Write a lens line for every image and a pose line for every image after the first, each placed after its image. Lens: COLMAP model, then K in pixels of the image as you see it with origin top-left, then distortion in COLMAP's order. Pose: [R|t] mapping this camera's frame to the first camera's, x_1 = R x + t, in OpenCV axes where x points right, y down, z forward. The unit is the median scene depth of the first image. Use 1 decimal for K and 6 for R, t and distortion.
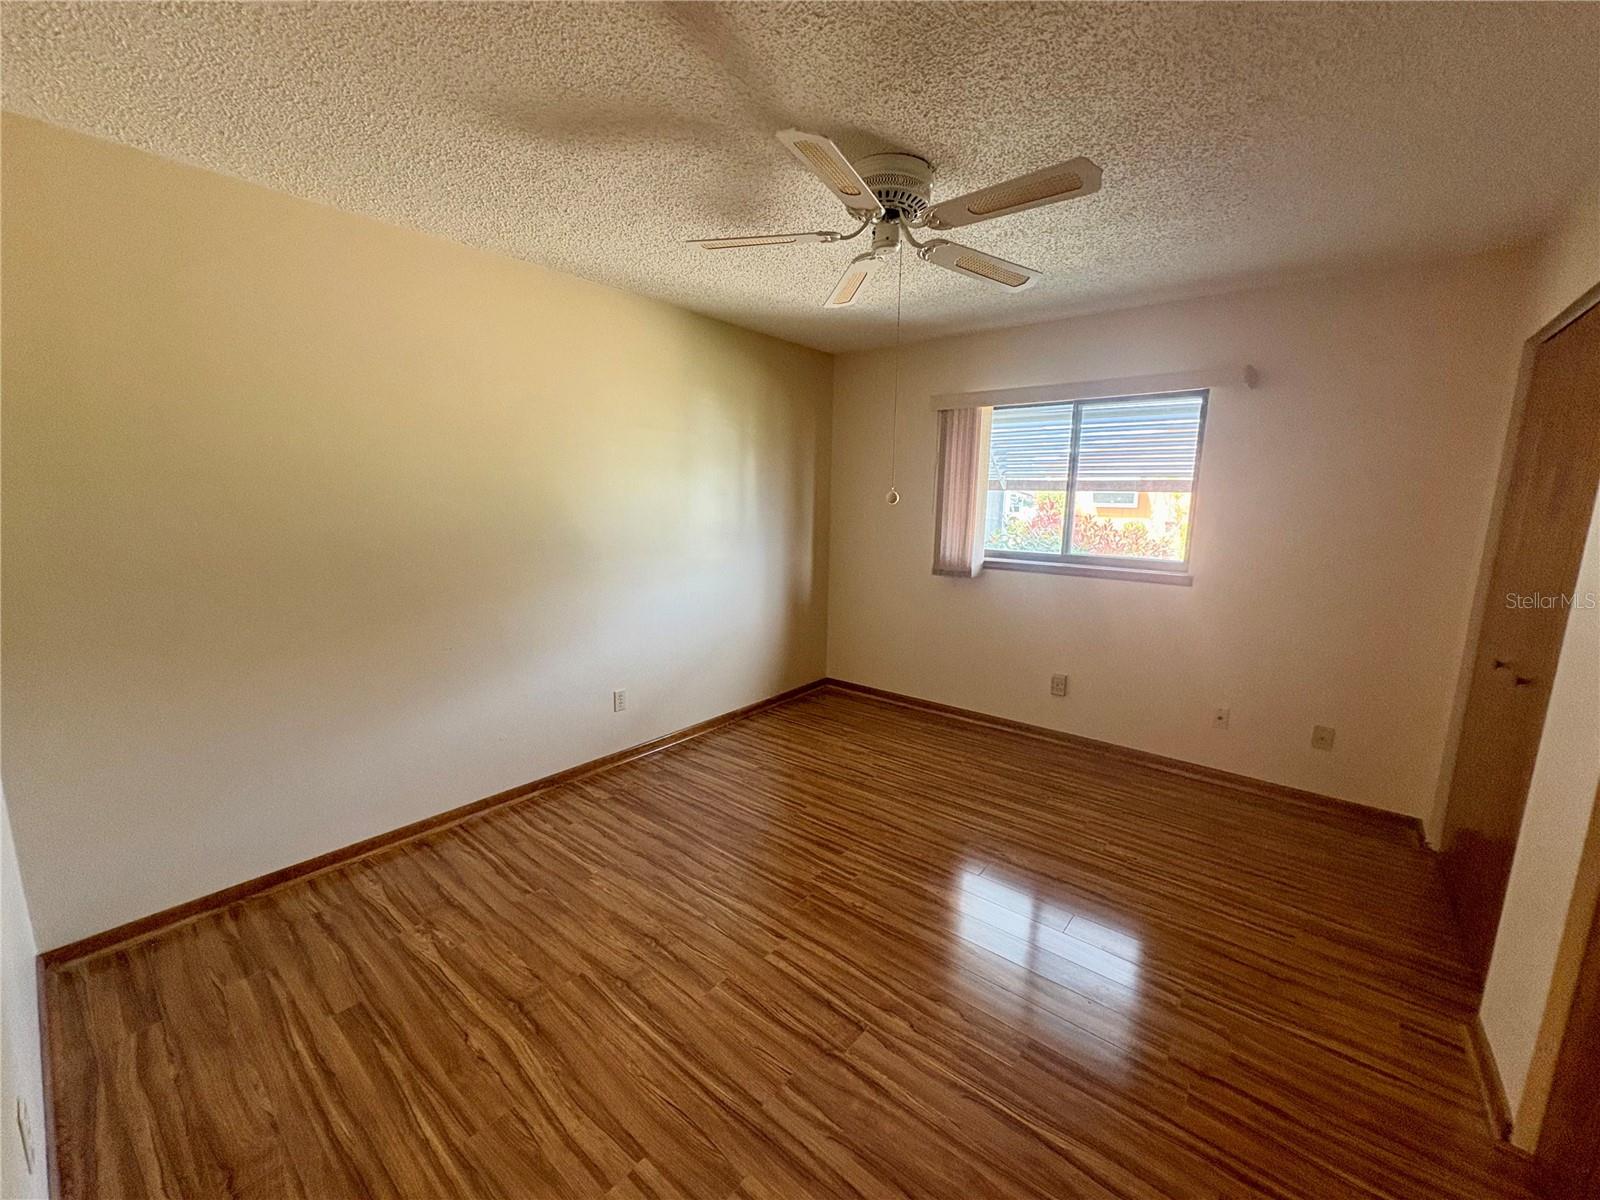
lens RADIAL K [[638.1, 0, 806.8], [0, 638.1, 599.4], [0, 0, 1]] dist [0.002316, -0.000008]
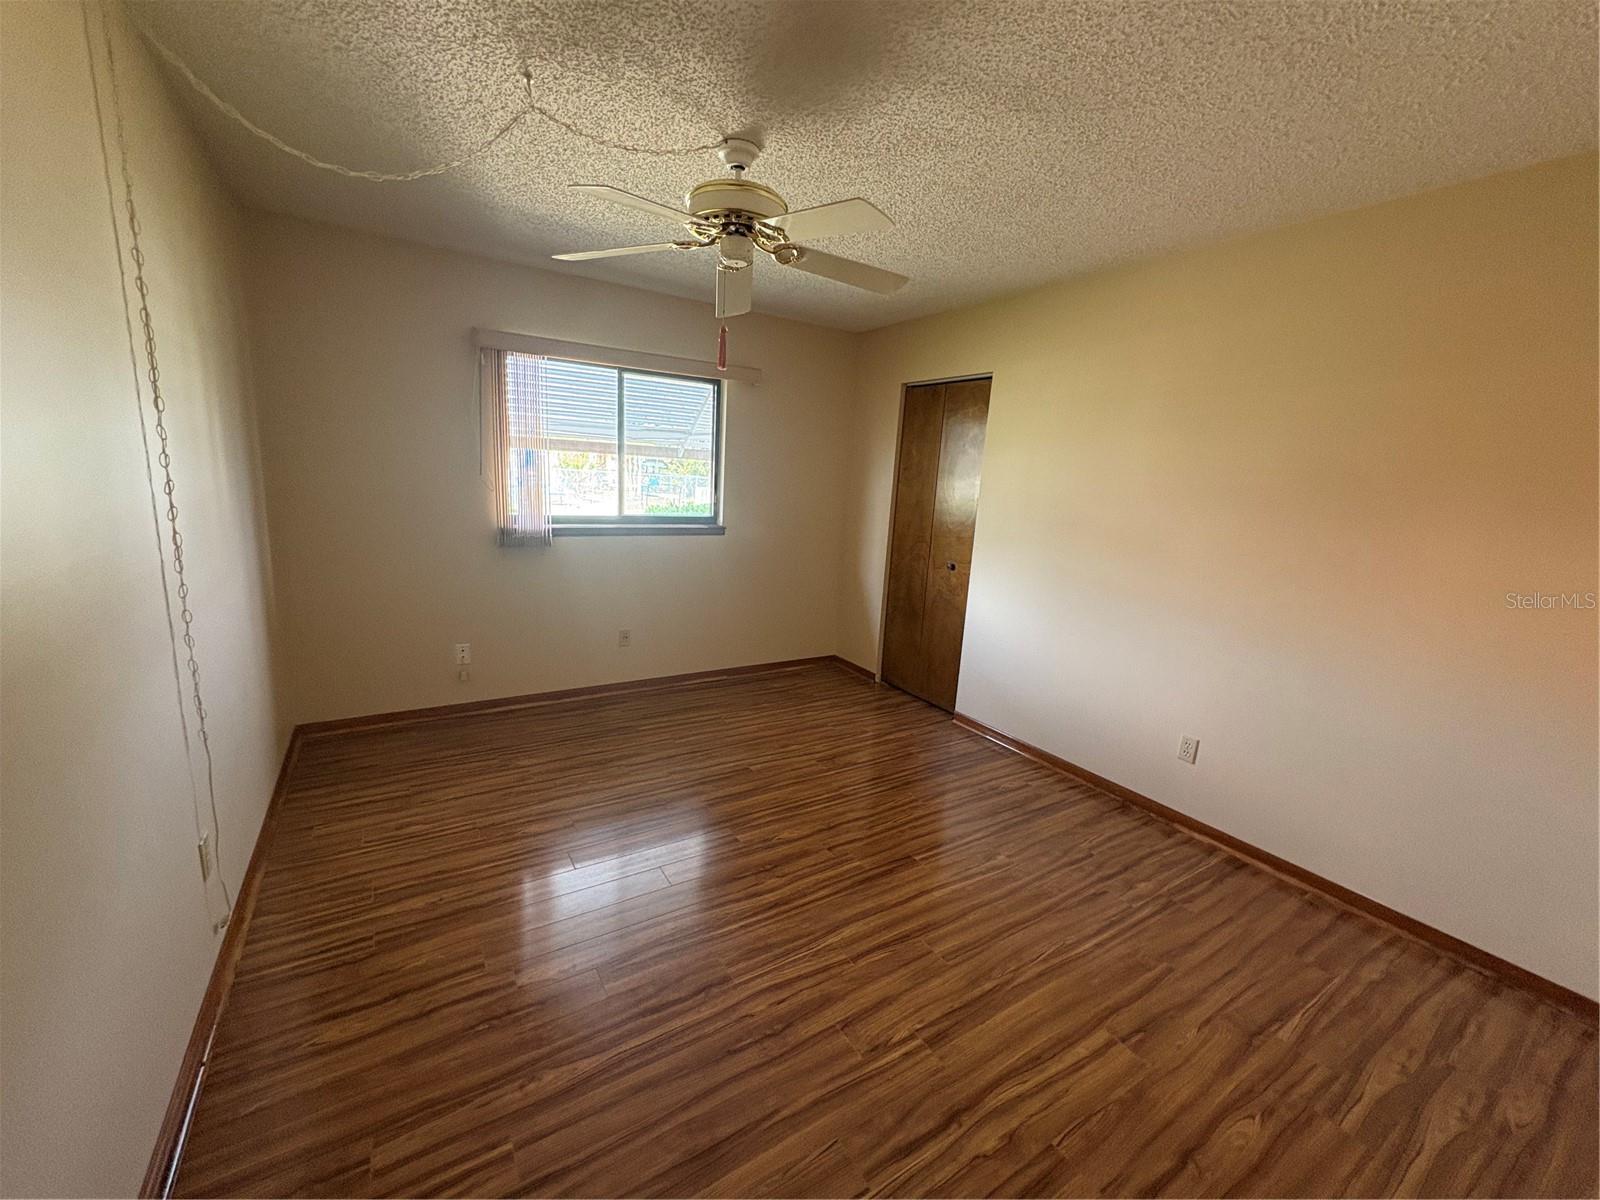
lens RADIAL K [[638.1, 0, 806.5], [0, 638.1, 600.9], [0, 0, 1]] dist [0.002316, -0.000008]
pose [[0.313540, -0.175971, 0.933127, -0.505513], [0.112058, 0.982669, 0.147661, -0.052859], [-0.942940, 0.058266, 0.327826, 0.376567]]
